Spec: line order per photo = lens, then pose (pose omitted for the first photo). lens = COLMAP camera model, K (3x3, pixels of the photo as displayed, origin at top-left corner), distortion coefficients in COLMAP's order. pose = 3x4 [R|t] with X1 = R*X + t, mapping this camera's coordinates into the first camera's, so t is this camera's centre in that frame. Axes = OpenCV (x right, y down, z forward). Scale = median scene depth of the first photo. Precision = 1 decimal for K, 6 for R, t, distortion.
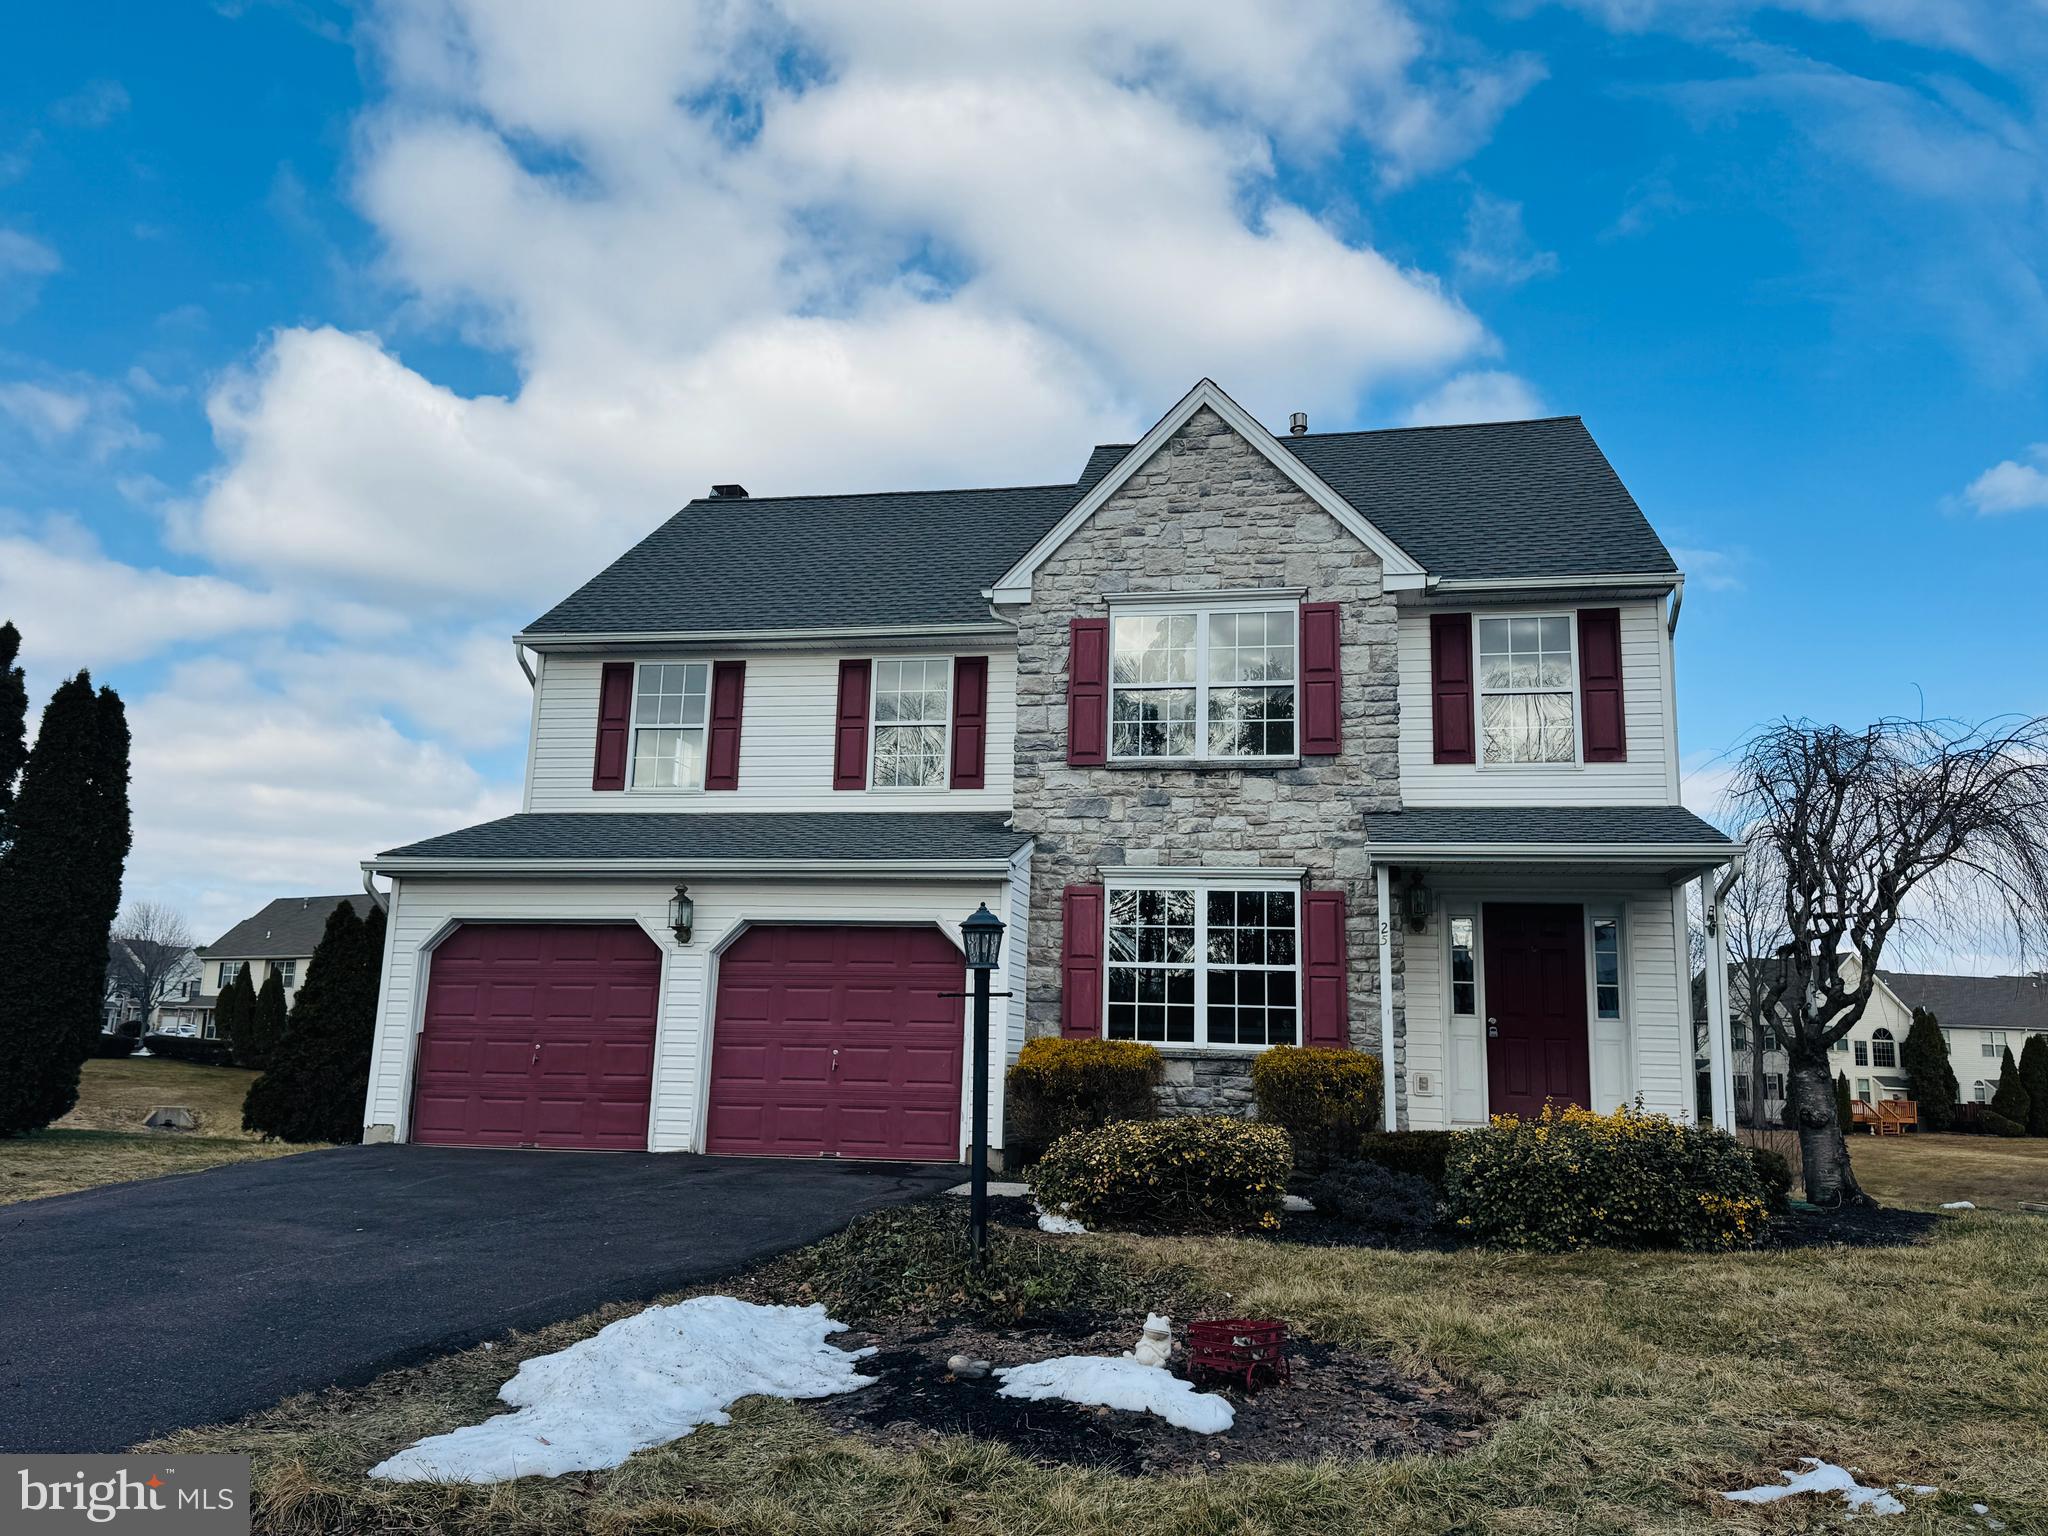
lens RADIAL K [[1532.8, 0, 1023.4], [0, 1532.8, 778.2], [0, 0, 1]] dist [0.147811, -0.233352]
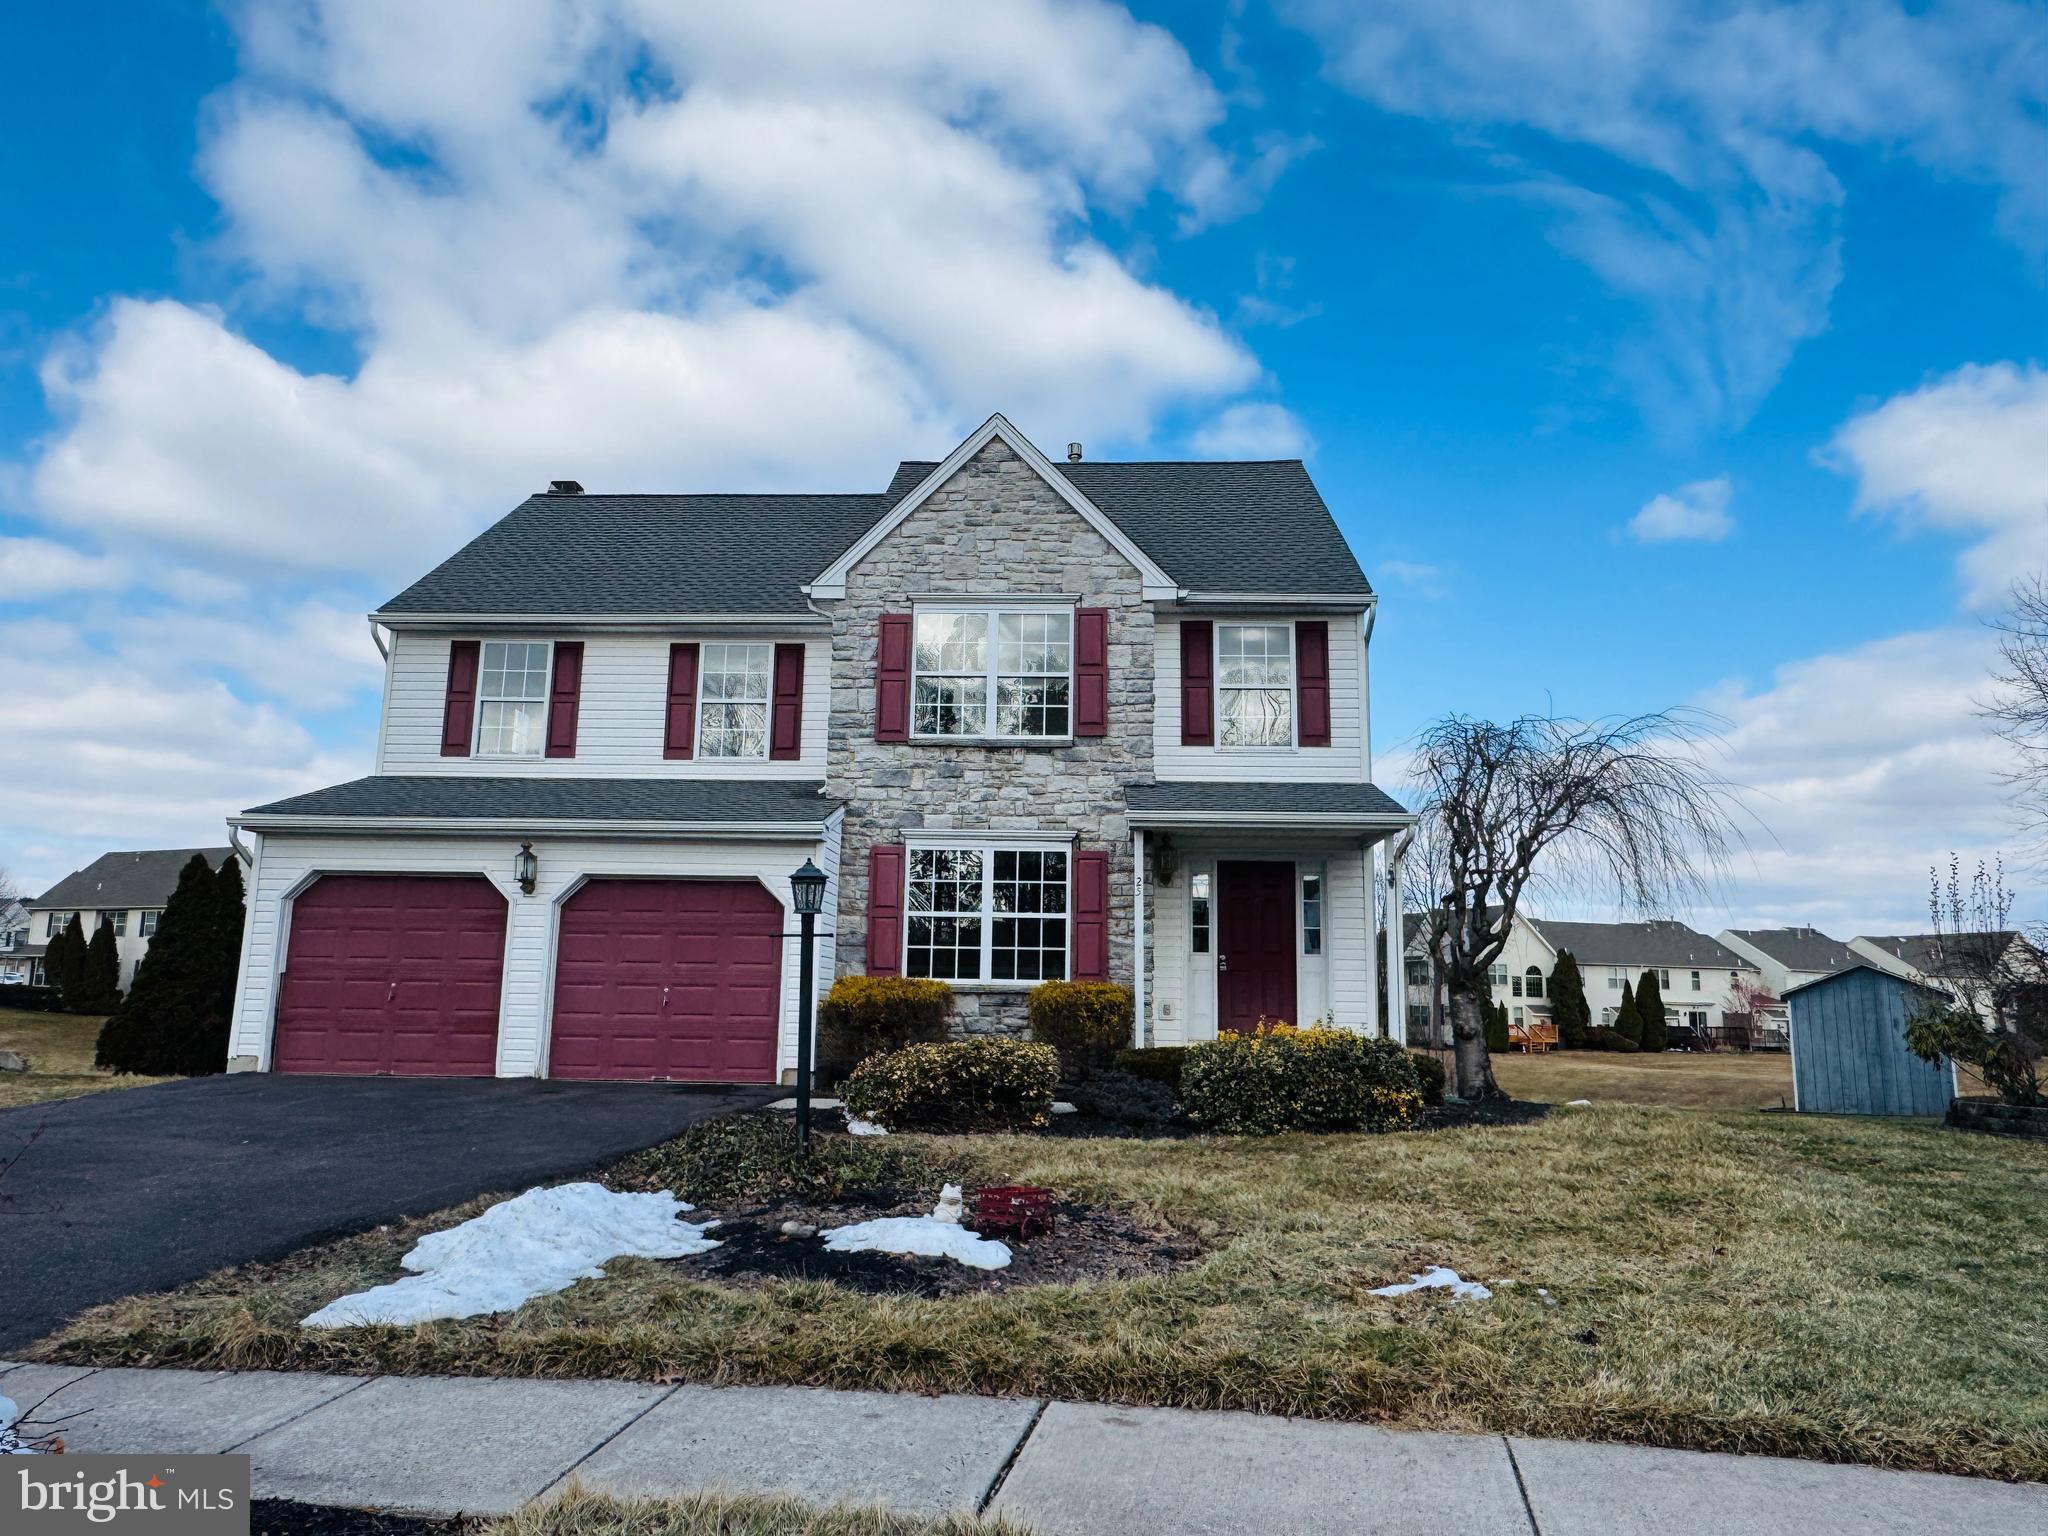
lens RADIAL K [[1378.3, 0, 1032.4], [0, 1378.3, 775.2], [0, 0, 1]] dist [-0.002941, 0.000050]
pose [[0.988786, 0.013973, 0.148683, -0.007986], [-0.016558, 0.999732, 0.016160, -0.001618], [-0.148418, -0.018440, 0.988753, -0.041258]]
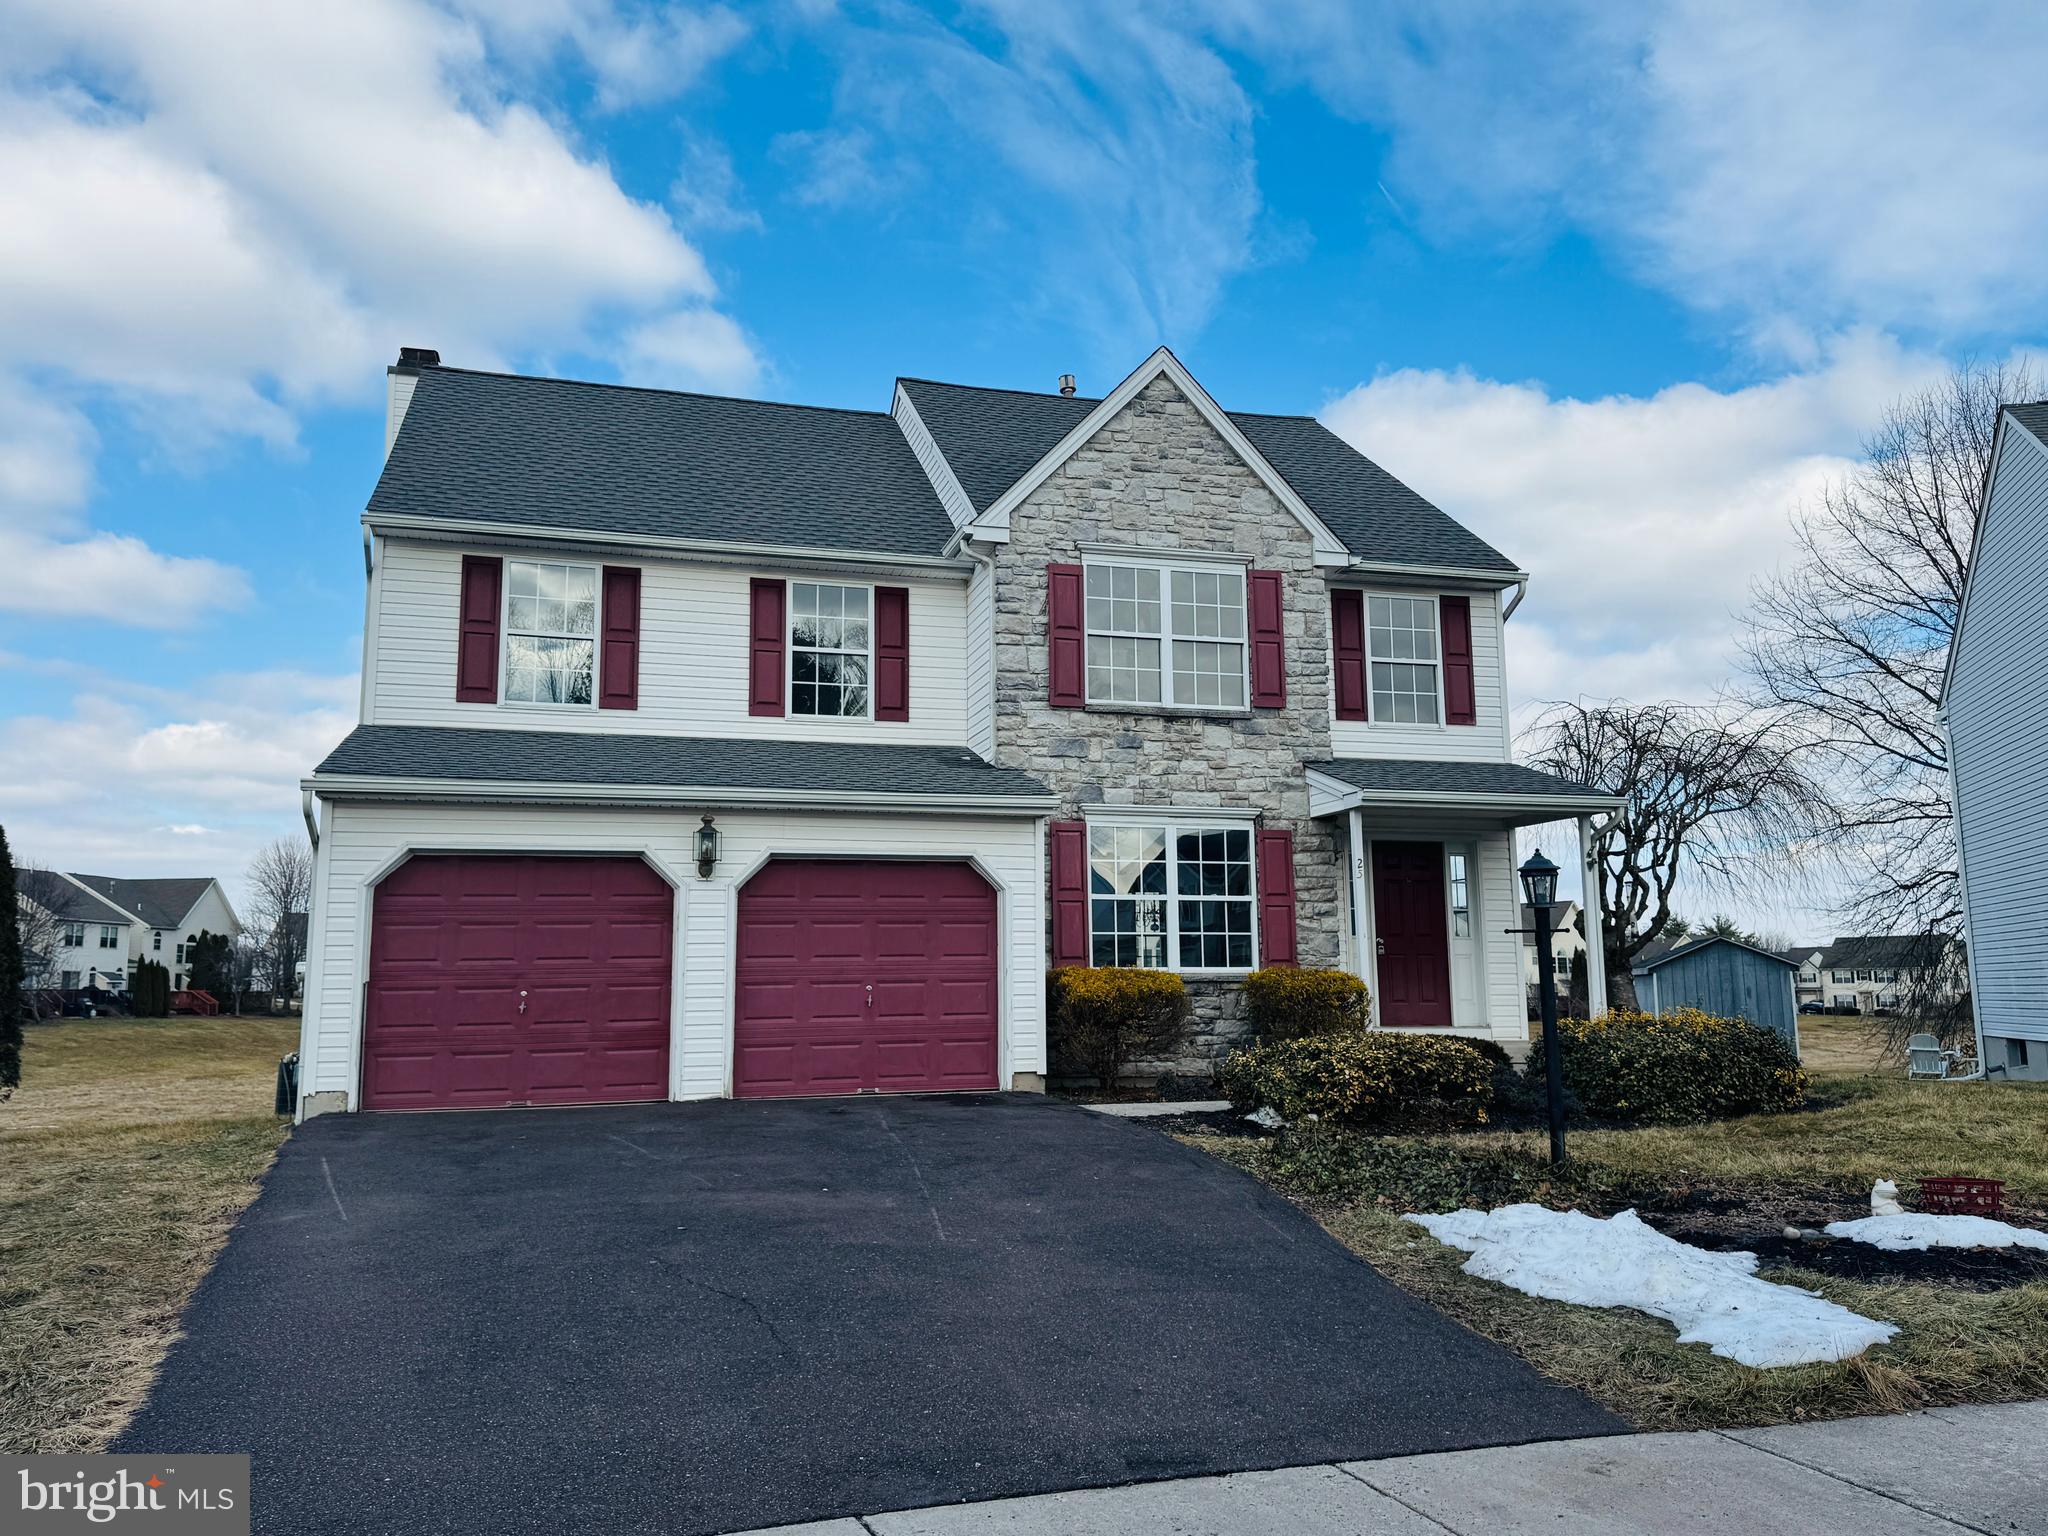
lens RADIAL K [[1532.8, 0, 1023.4], [0, 1532.8, 778.2], [0, 0, 1]] dist [0.147811, -0.233352]
pose [[0.887663, 0.026814, 0.459713, -0.476920], [-0.049475, 0.998078, 0.037316, 0.002781], [-0.457829, -0.055869, 0.887283, 0.090040]]
